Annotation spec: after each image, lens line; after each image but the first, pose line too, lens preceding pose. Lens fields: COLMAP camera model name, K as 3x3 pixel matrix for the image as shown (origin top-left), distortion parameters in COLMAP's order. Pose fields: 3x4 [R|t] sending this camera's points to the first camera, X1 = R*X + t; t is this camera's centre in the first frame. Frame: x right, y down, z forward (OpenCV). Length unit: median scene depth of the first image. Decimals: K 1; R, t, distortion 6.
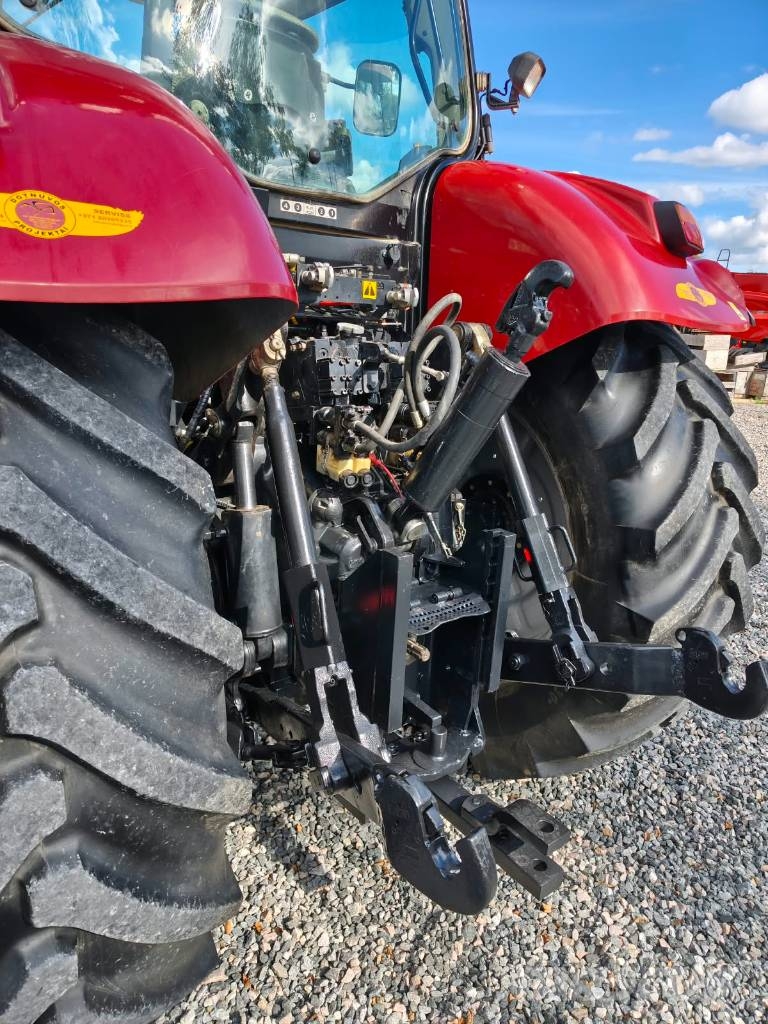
lens RADIAL K [[704.3, 0, 384.0], [0, 704.3, 512.0], [0, 0, 1]] dist [0.002621, -0.002003]
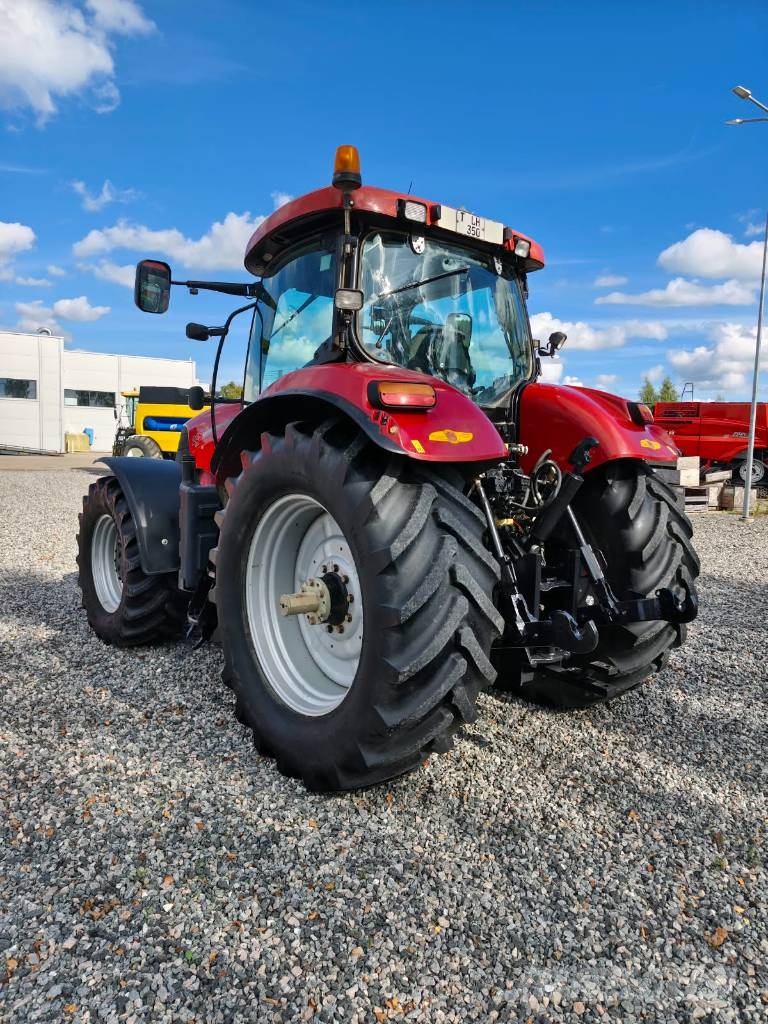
lens RADIAL K [[658.7, 0, 382.6], [0, 658.7, 502.7], [0, 0, 1]] dist [0.003334, -0.000717]
pose [[0.999584, -0.027469, -0.008758, -0.359778], [0.025341, 0.981932, -0.187528, 0.222212], [0.013751, 0.187228, 0.982220, -0.948790]]
